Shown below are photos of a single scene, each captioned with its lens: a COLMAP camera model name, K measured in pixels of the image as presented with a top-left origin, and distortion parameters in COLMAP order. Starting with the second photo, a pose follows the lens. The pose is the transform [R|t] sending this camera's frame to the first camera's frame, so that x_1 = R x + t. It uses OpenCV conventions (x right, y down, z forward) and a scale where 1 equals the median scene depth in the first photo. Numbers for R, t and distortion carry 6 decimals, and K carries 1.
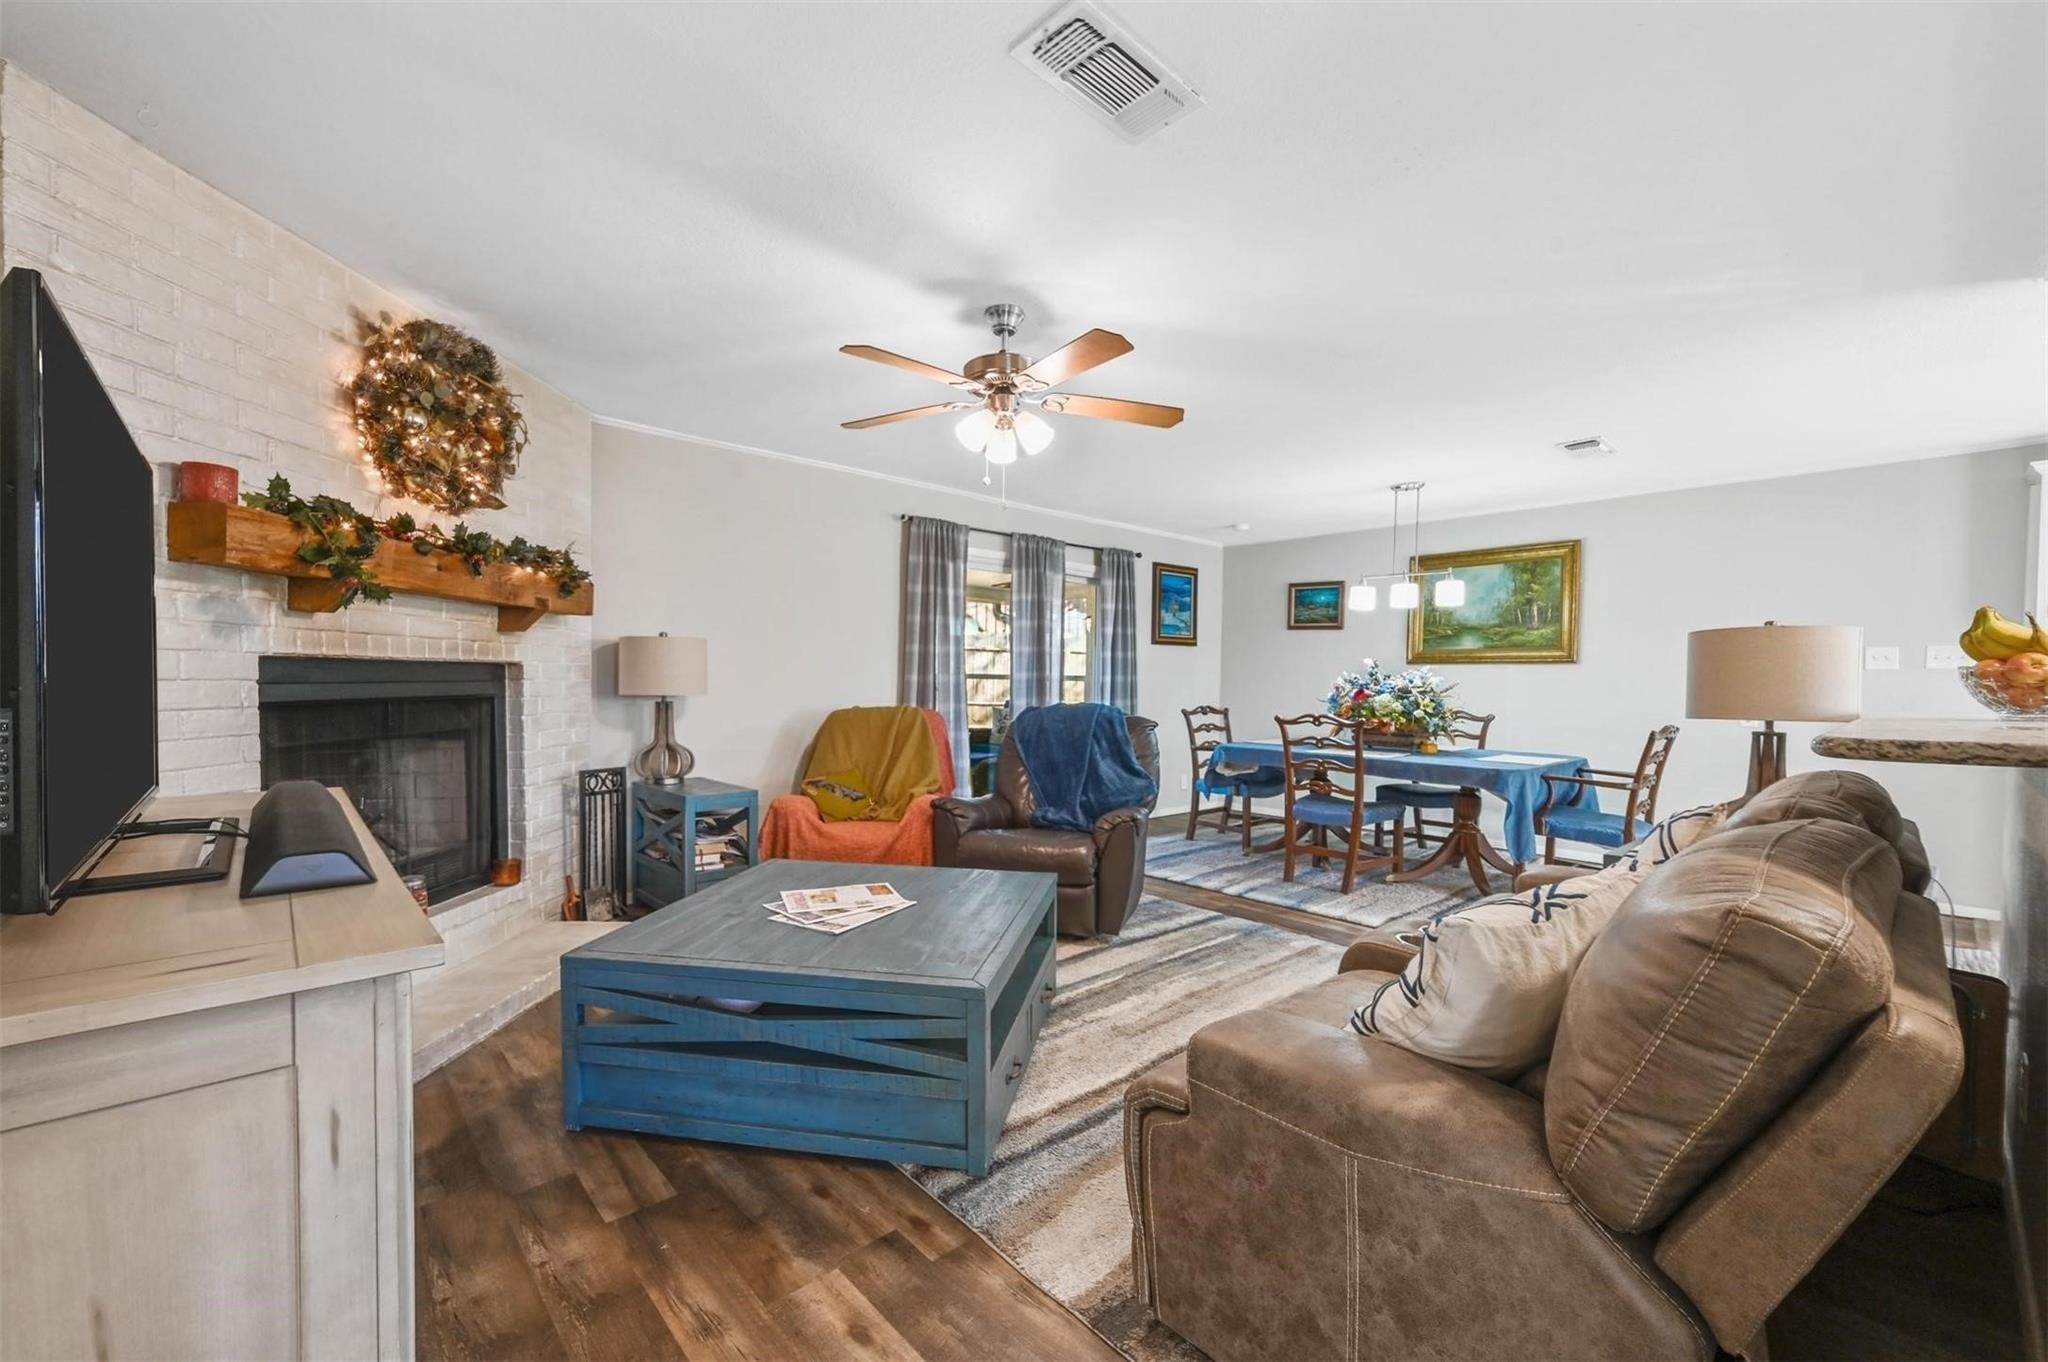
lens RADIAL K [[826.4, 0, 1025.3], [0, 826.4, 702.9], [0, 0, 1]] dist [-0.000749, -0.000140]
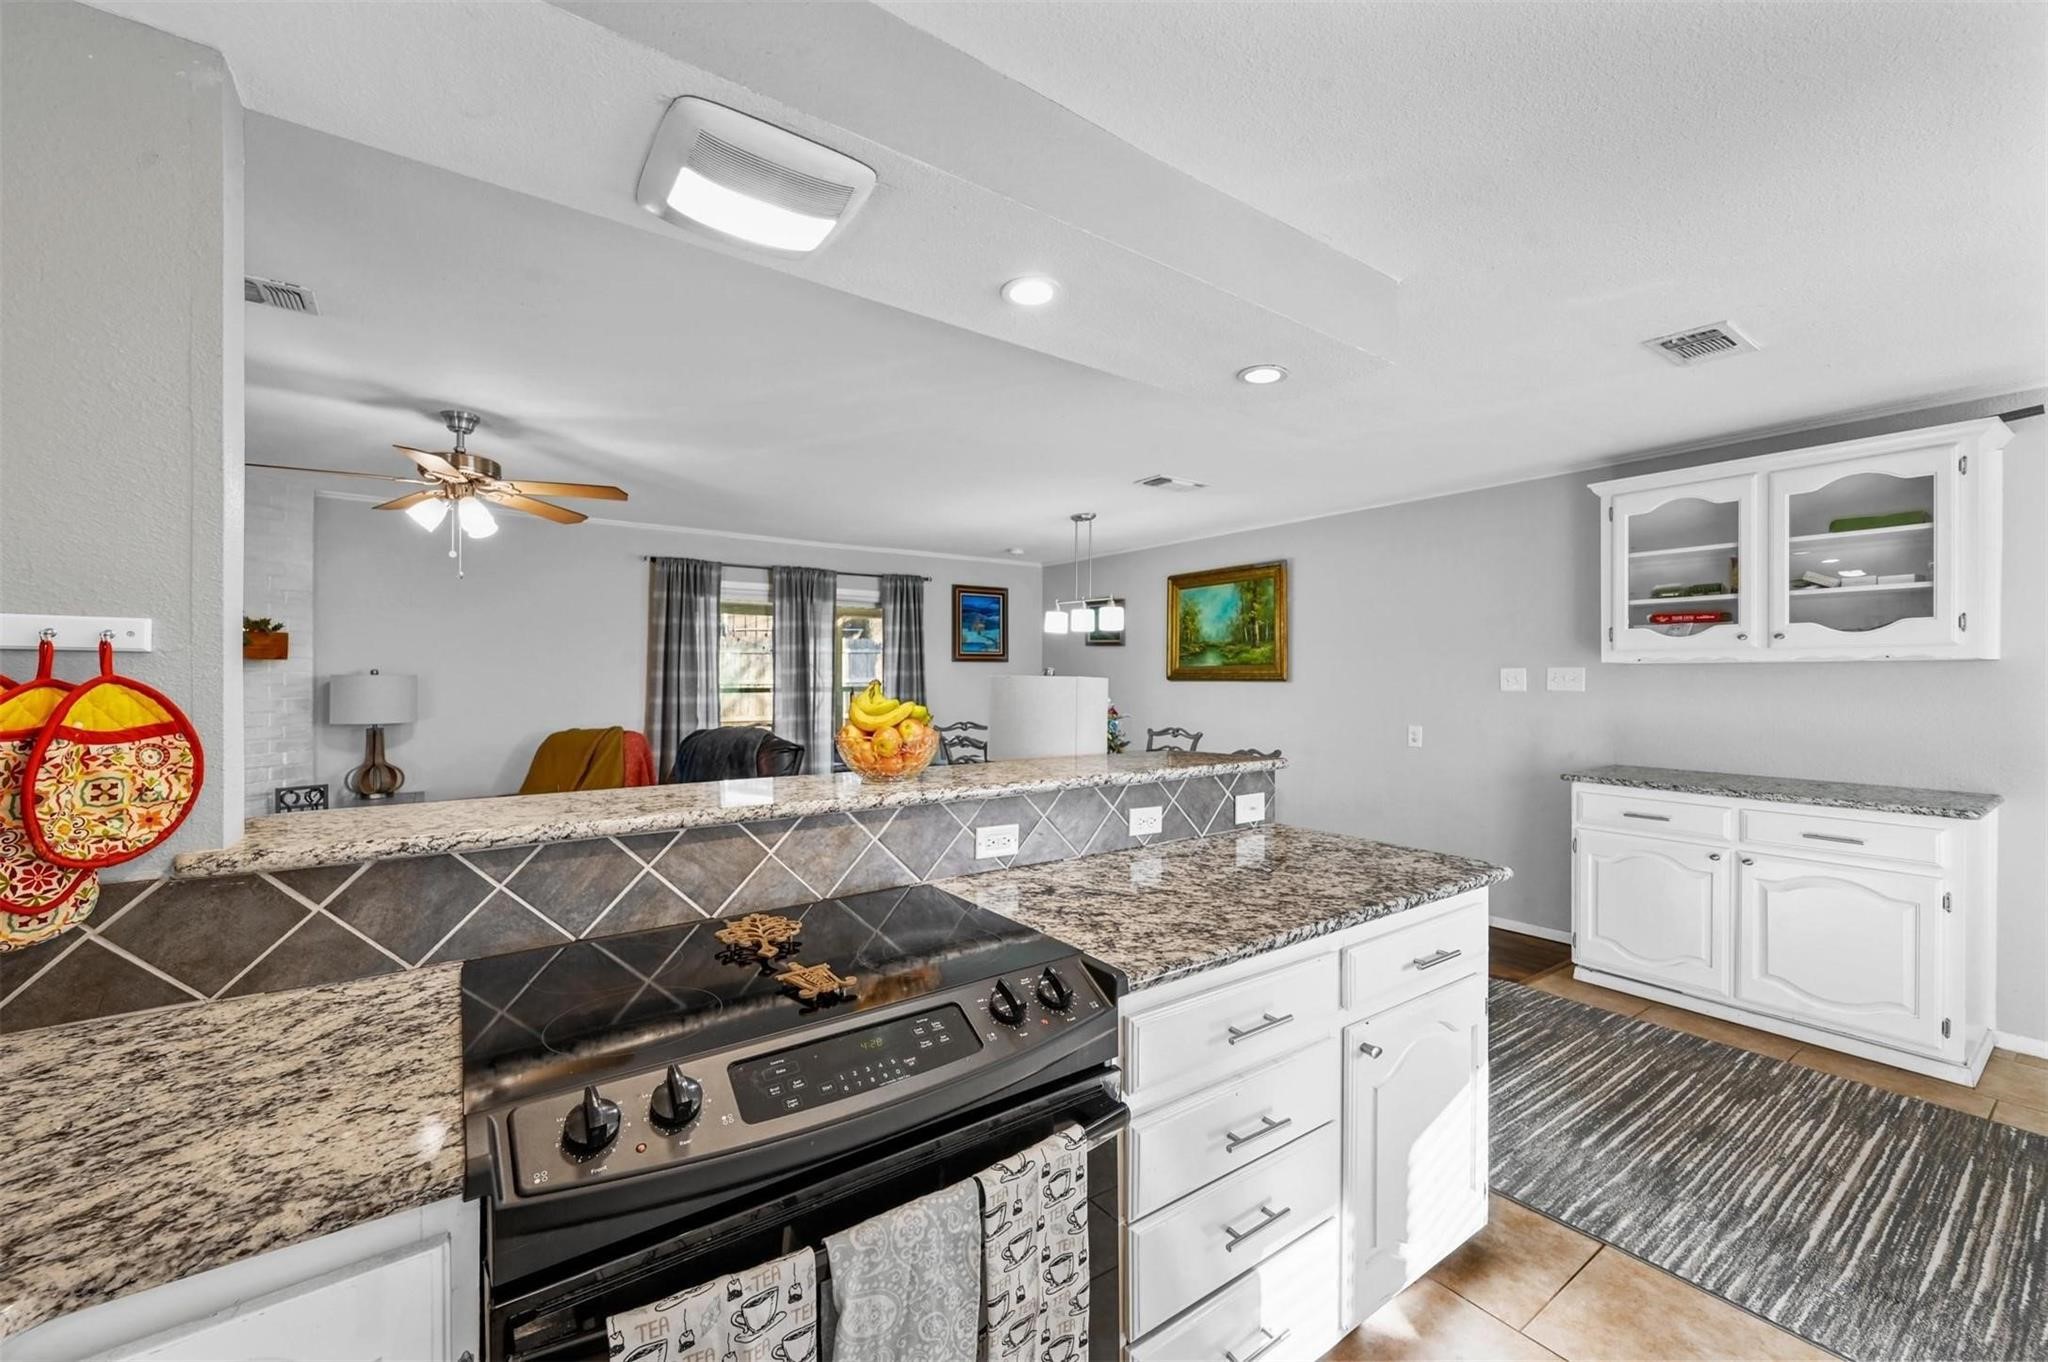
lens RADIAL K [[811.8, 0, 1021.3], [0, 811.8, 677.1], [0, 0, 1]] dist [0.000643, 0.000167]
pose [[0.991792, -0.009470, -0.127510, 0.581190], [0.006052, 0.999613, -0.027168, -0.034698], [0.127718, 0.026173, 0.991465, -0.034505]]
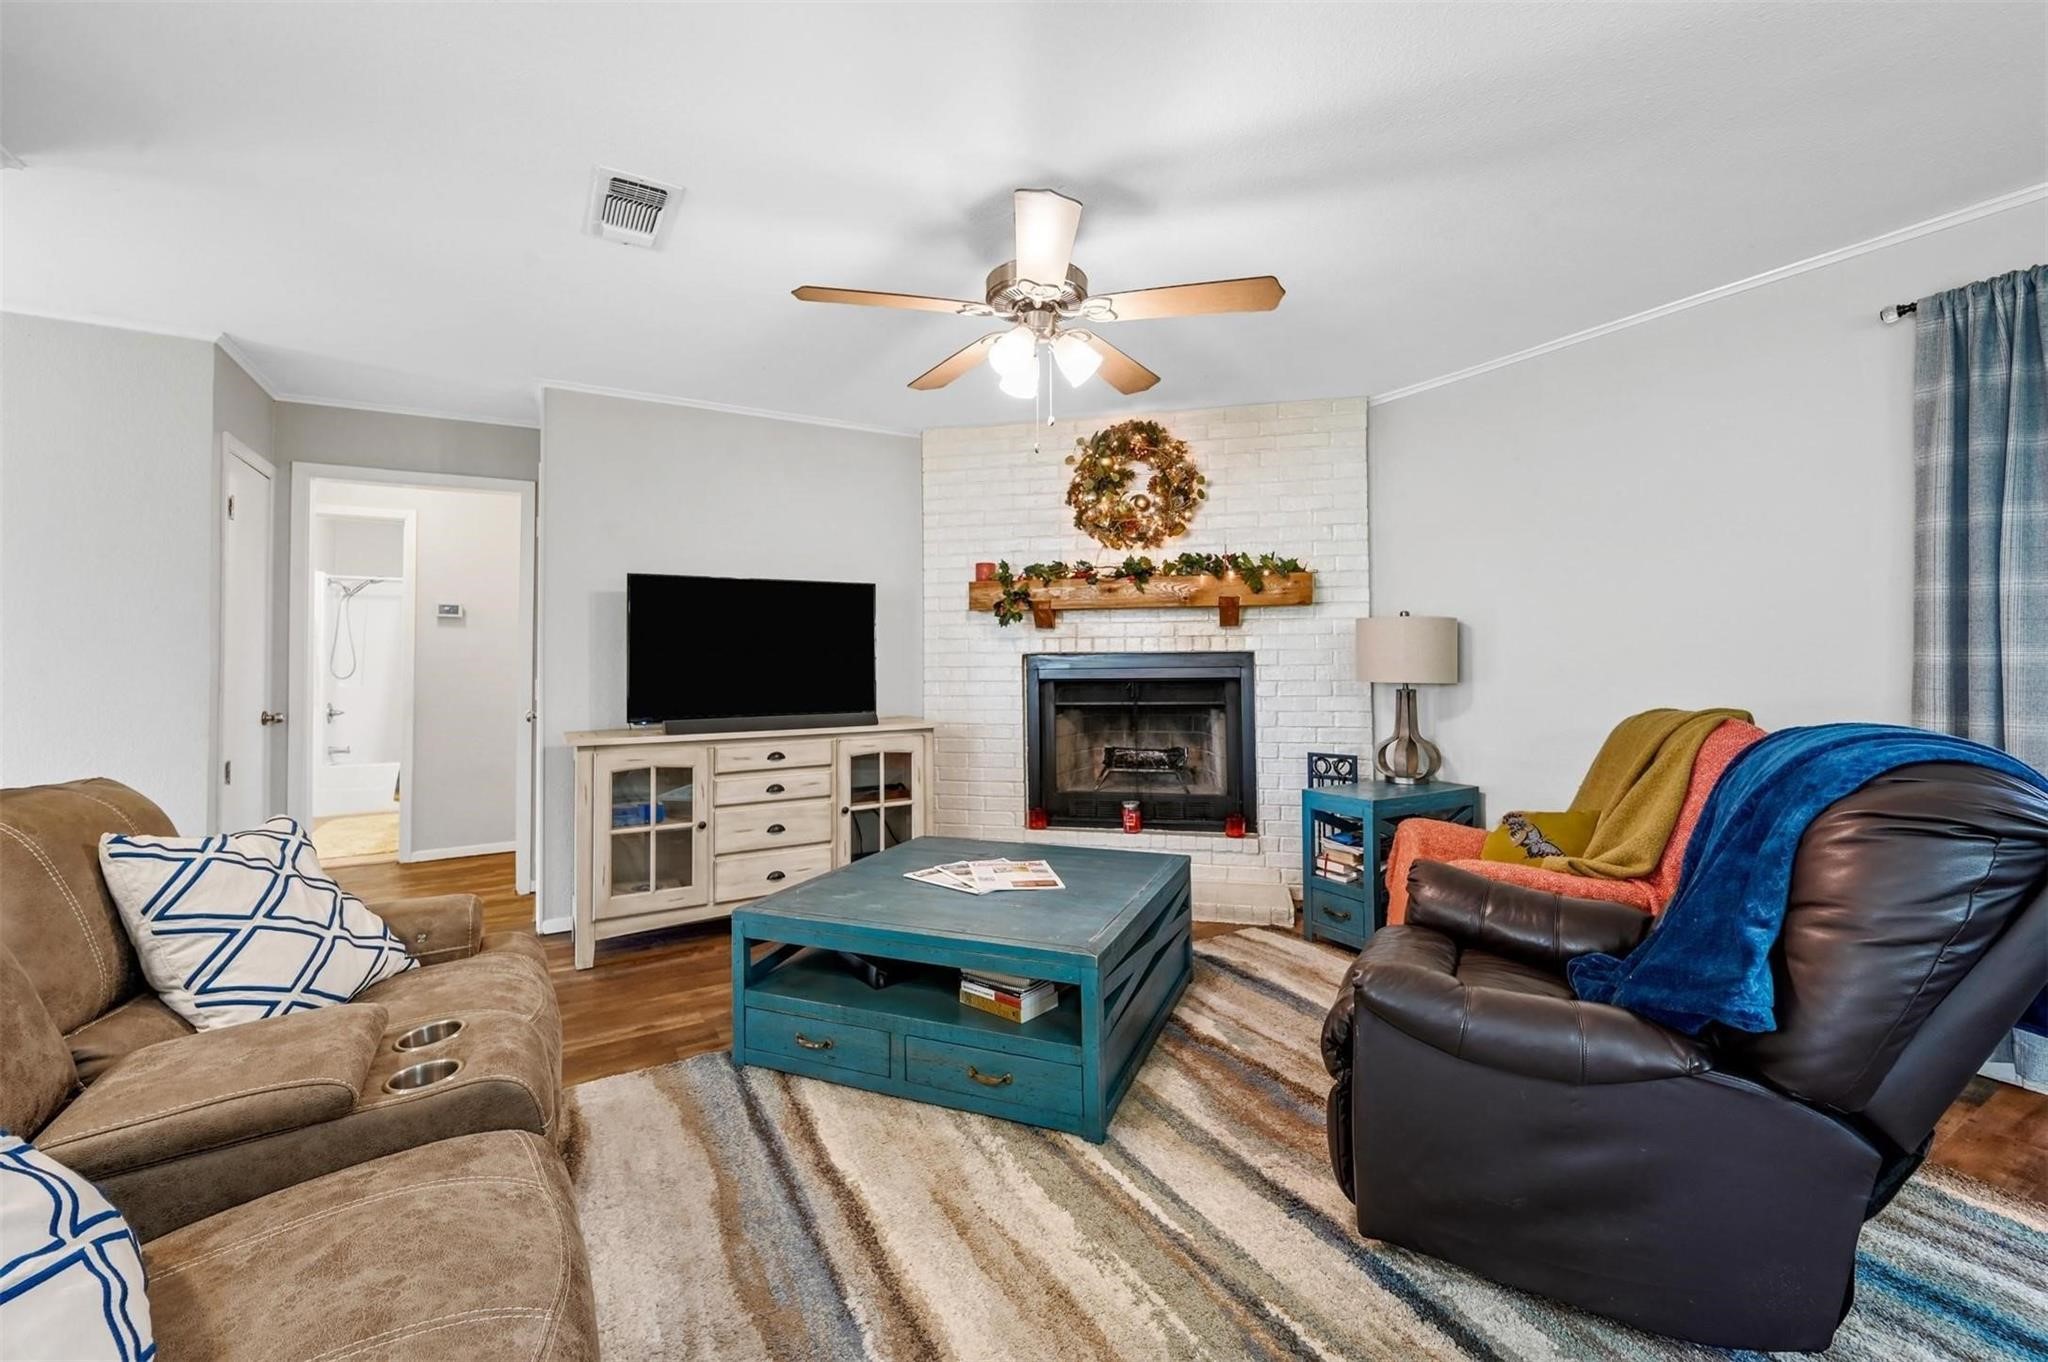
lens RADIAL K [[826.2, 0, 1019.4], [0, 826.2, 632.7], [0, 0, 1]] dist [0.001690, 0.000173]
pose [[-0.210710, -0.039052, -0.976768, 0.475973], [-0.021446, 0.999146, -0.035321, -0.020077], [0.977313, 0.013505, -0.211368, 0.719746]]
